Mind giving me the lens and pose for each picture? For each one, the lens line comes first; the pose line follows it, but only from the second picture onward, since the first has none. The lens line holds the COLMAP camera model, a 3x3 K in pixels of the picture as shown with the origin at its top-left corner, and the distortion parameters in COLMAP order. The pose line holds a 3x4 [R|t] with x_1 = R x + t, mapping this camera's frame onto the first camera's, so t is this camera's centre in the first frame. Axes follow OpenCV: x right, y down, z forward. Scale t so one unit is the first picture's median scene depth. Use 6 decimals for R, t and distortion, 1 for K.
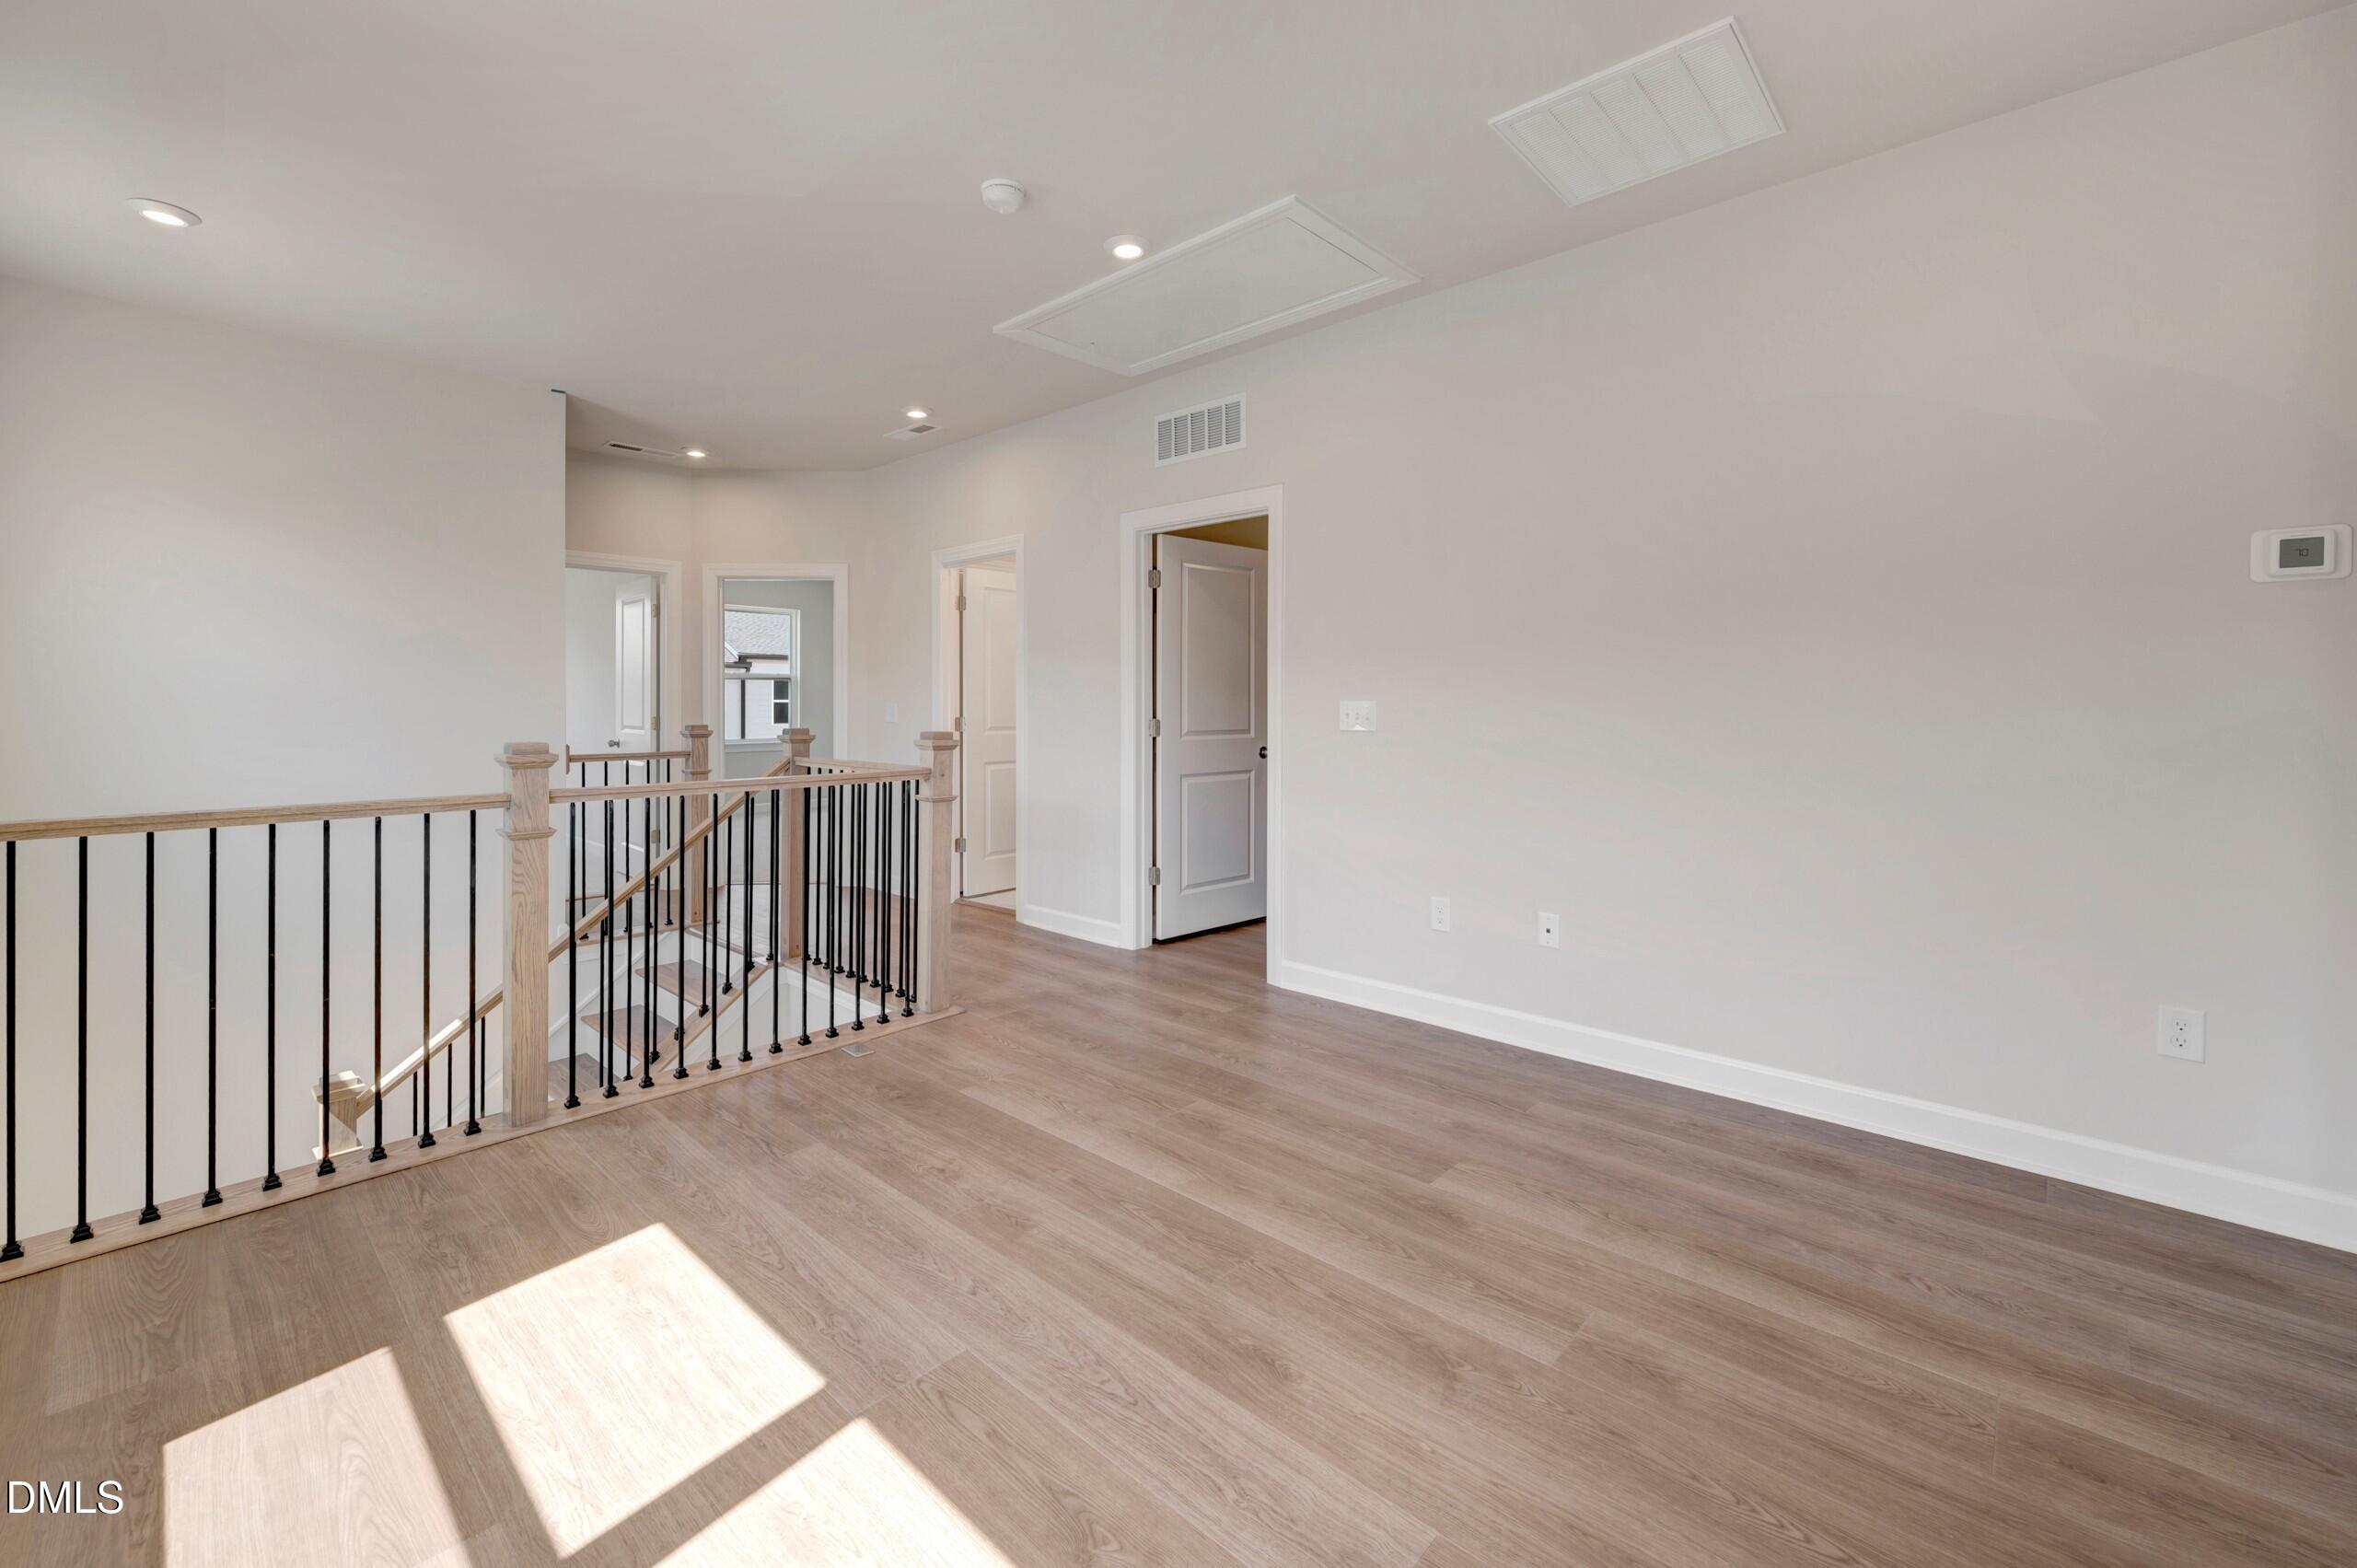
lens RADIAL K [[960.3, 0, 1190.6], [0, 960.3, 713.3], [0, 0, 1]] dist [-0.000889, -0.000107]
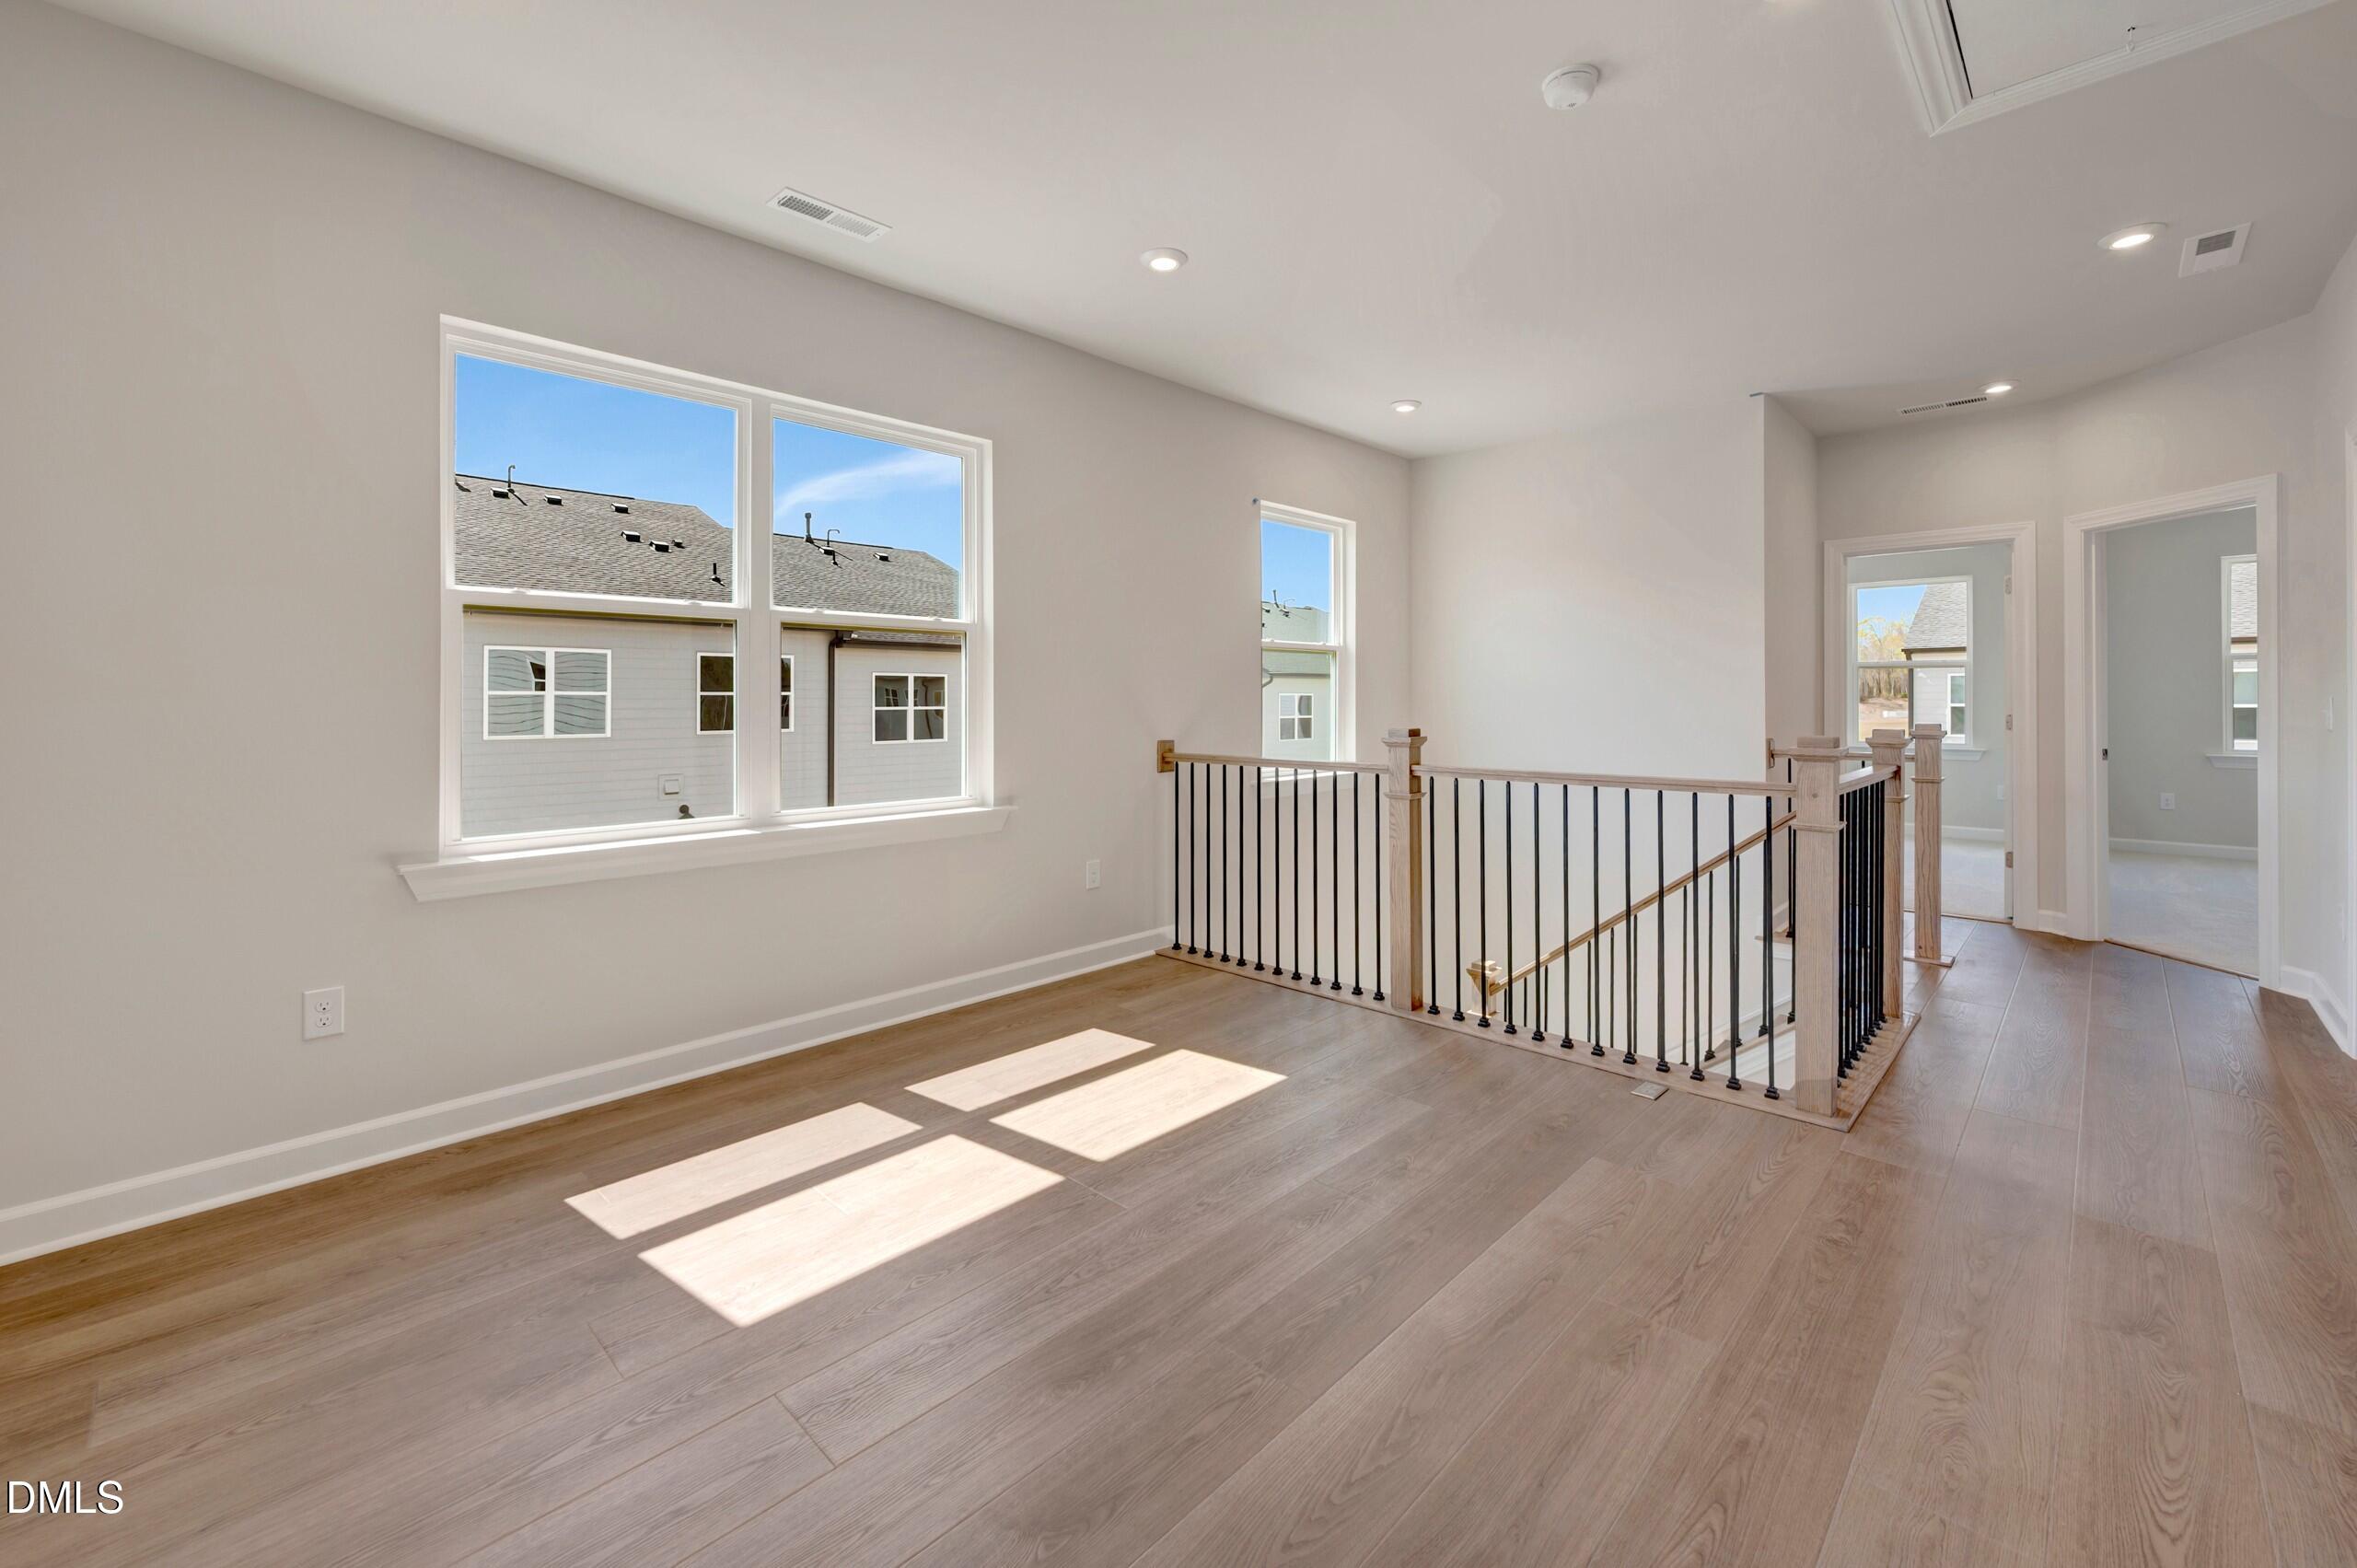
lens RADIAL K [[960.3, 0, 1174.2], [0, 960.3, 689.9], [0, 0, 1]] dist [-0.000889, -0.000107]
pose [[-0.031563, -0.008032, -0.999469, 0.772660], [-0.006490, 0.999948, -0.007831, -0.013782], [0.999481, 0.006240, -0.031614, 0.810209]]
